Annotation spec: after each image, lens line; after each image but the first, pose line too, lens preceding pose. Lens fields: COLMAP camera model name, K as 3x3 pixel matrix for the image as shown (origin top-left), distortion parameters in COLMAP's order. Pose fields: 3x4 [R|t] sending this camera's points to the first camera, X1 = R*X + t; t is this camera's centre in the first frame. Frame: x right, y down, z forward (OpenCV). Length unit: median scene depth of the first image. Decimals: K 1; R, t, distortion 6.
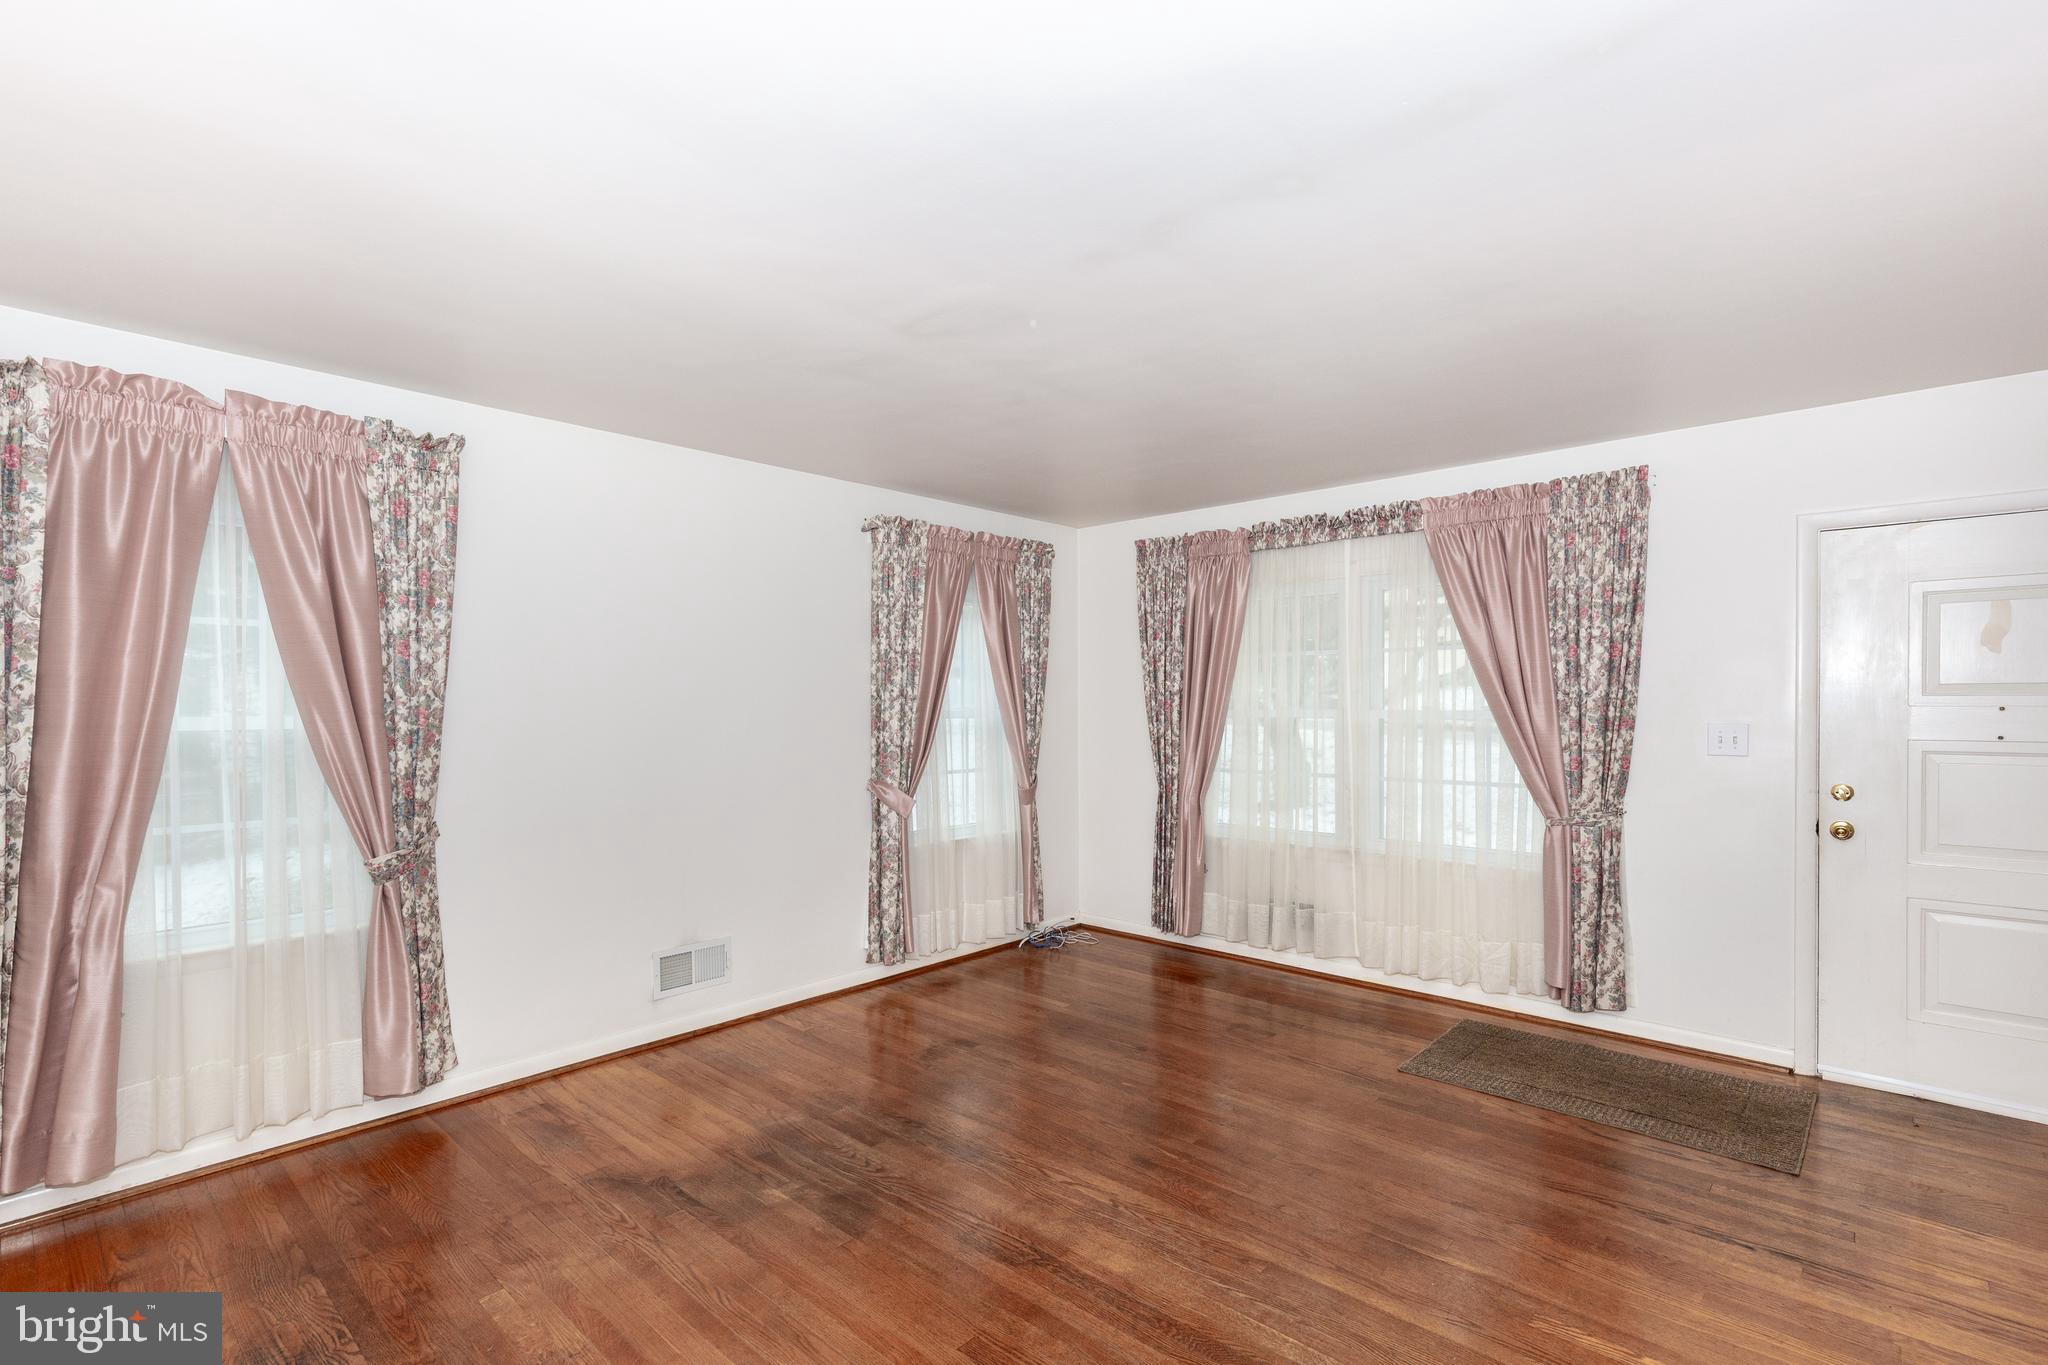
lens RADIAL K [[926.0, 0, 1027.4], [0, 926.0, 719.9], [0, 0, 1]] dist [0.021931, -0.000335]
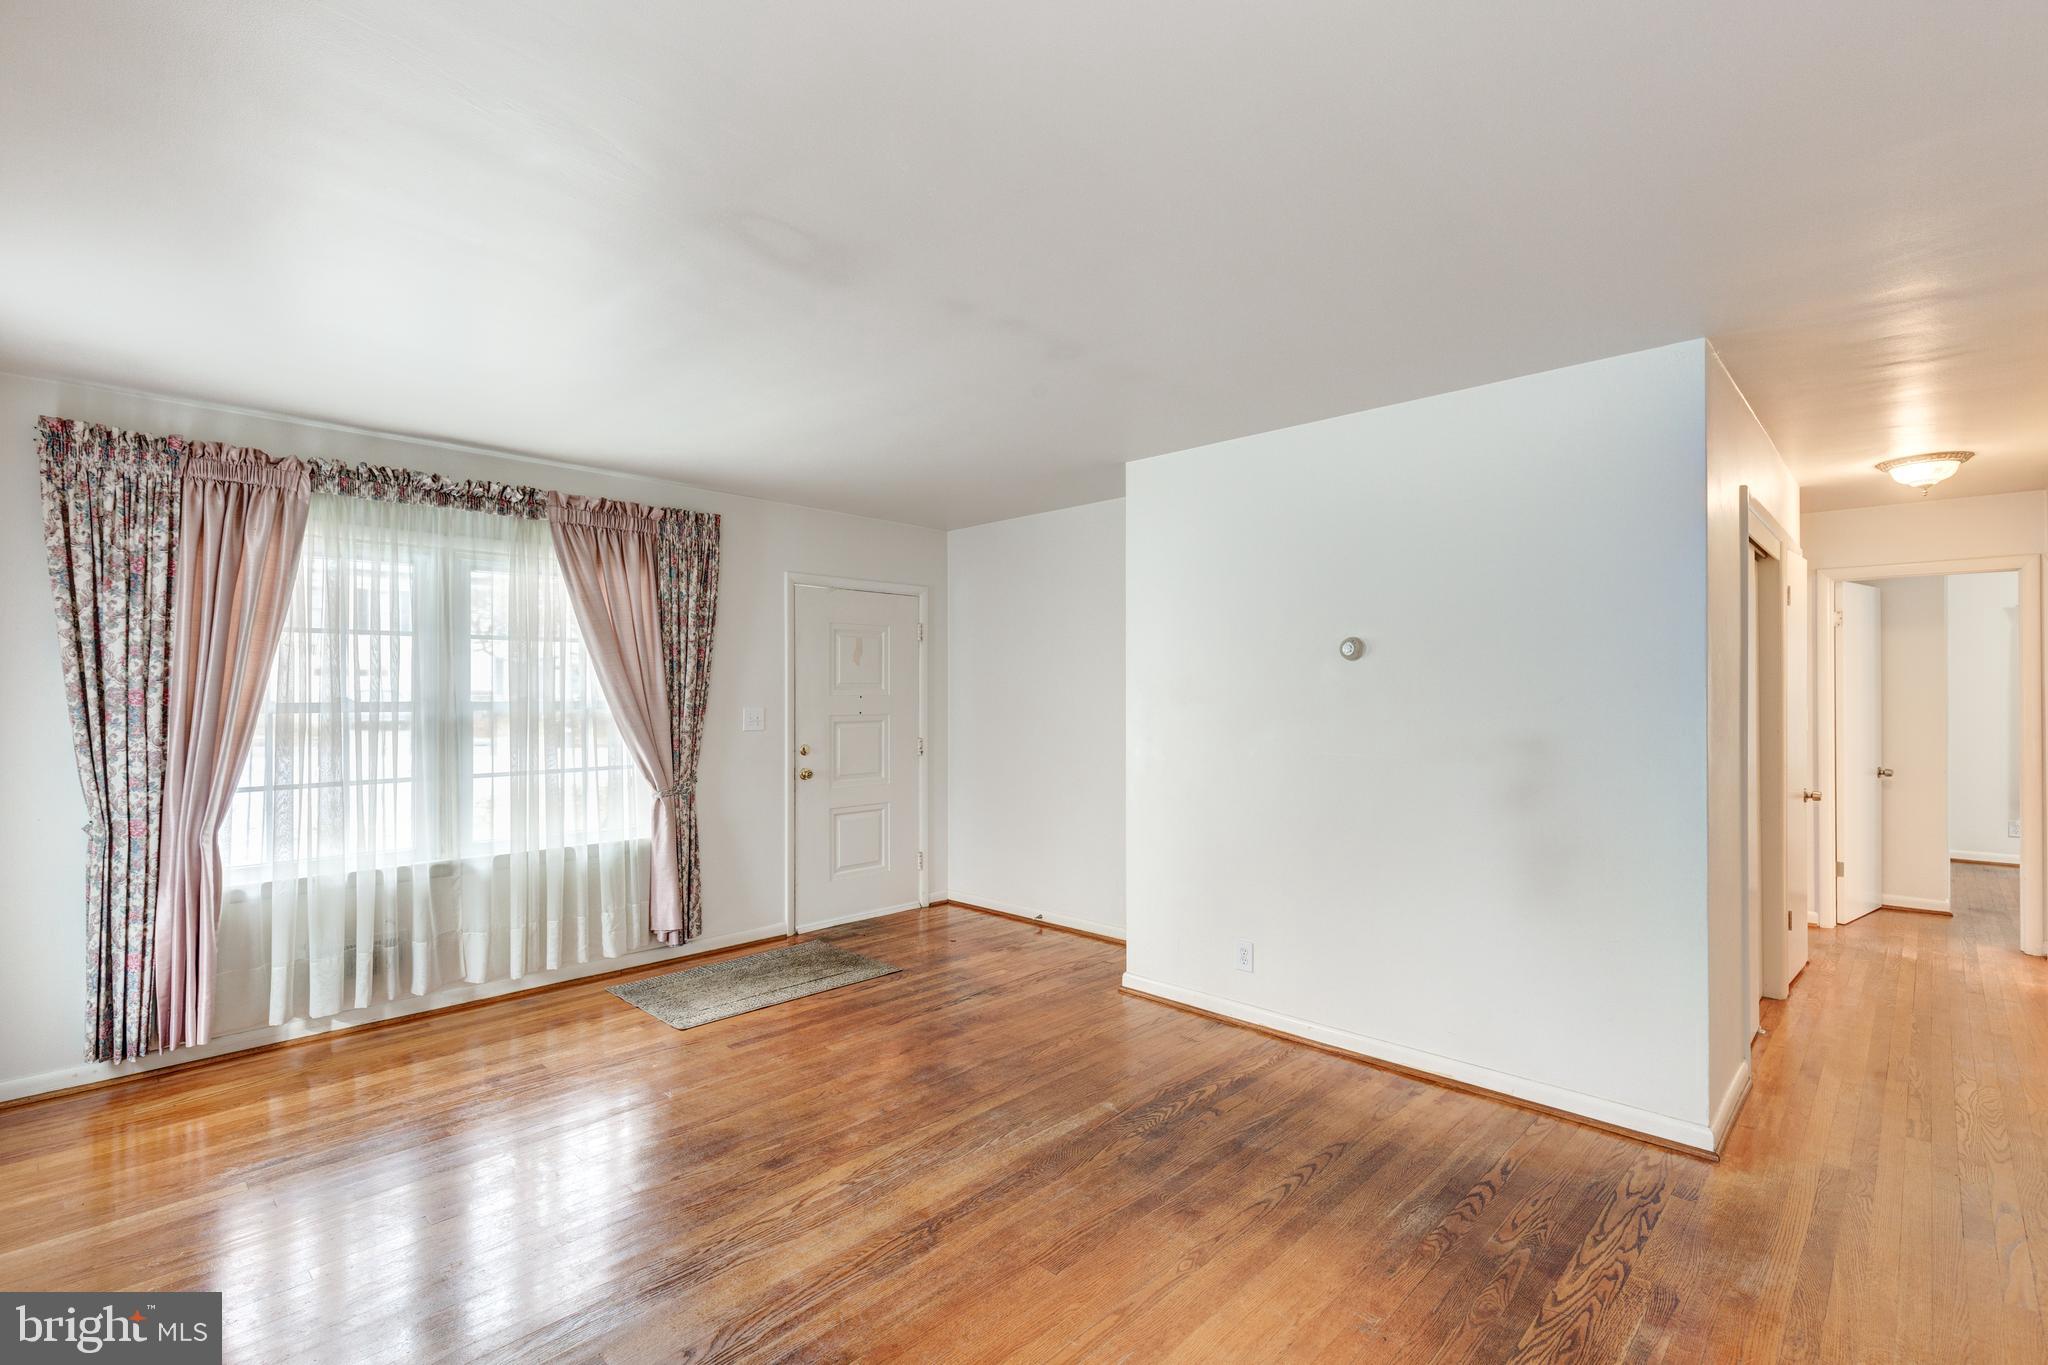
lens RADIAL K [[921.9, 0, 1016.3], [0, 921.9, 684.3], [0, 0, 1]] dist [0.001846, 0.000060]
pose [[0.051209, 0.011310, 0.998624, -0.601282], [0.018630, 0.999751, -0.012278, -0.007412], [-0.998514, 0.019233, 0.050986, 0.497635]]
